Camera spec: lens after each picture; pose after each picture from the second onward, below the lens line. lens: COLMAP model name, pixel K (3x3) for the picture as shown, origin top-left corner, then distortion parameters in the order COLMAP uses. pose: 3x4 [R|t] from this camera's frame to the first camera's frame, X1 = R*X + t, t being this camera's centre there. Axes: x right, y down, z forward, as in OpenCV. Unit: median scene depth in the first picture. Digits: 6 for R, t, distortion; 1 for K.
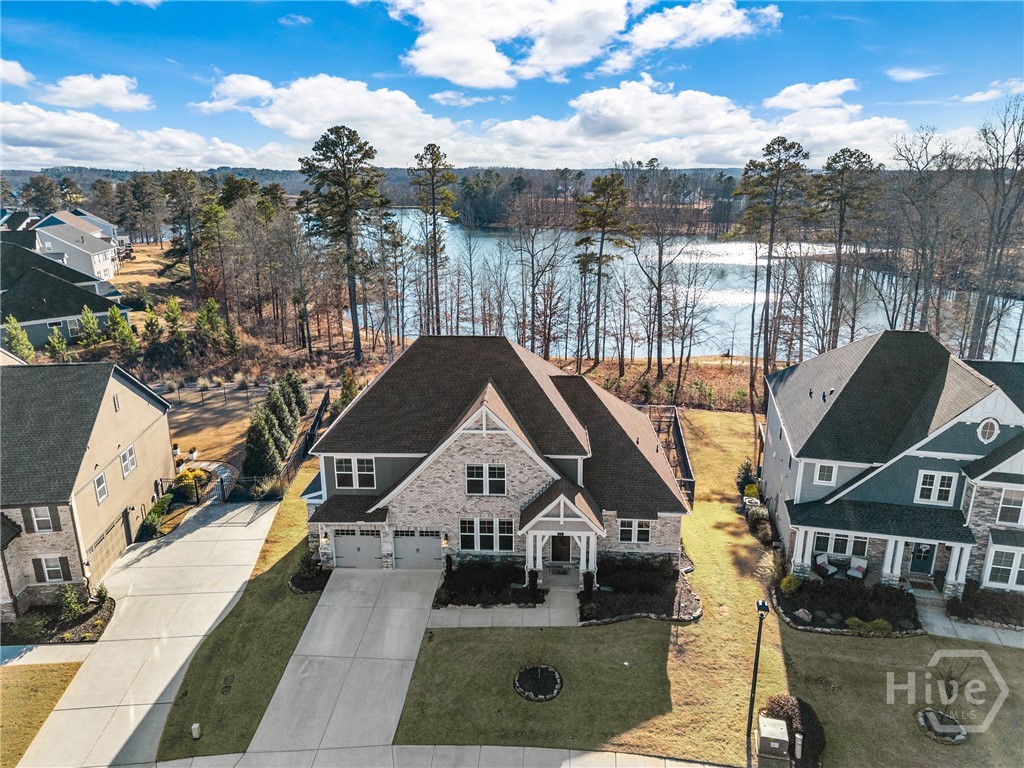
lens RADIAL K [[692.0, 0, 512.0], [0, 692.0, 384.0], [0, 0, 1]] dist [0.009795, 0.001605]
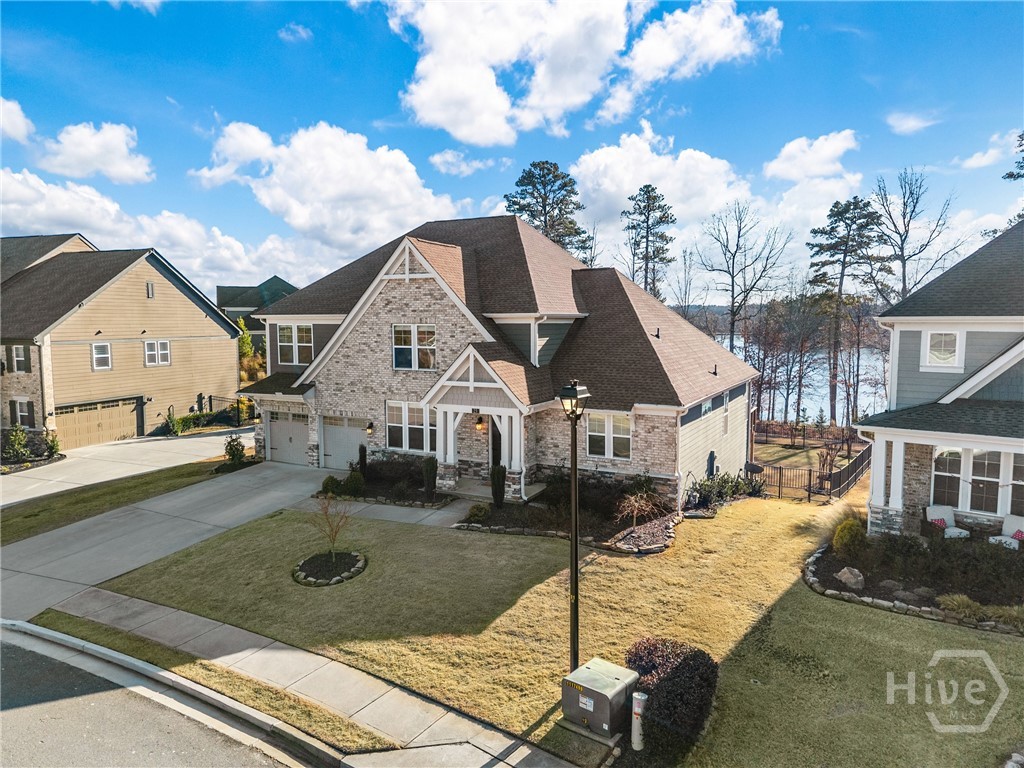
lens RADIAL K [[677.8, 0, 512.0], [0, 677.8, 384.0], [0, 0, 1]] dist [0.016734, -0.002770]
pose [[0.899916, 0.035800, -0.434592, 0.392084], [-0.116852, 0.979973, -0.161241, 0.290237], [0.420116, 0.195886, 0.886076, 0.397441]]
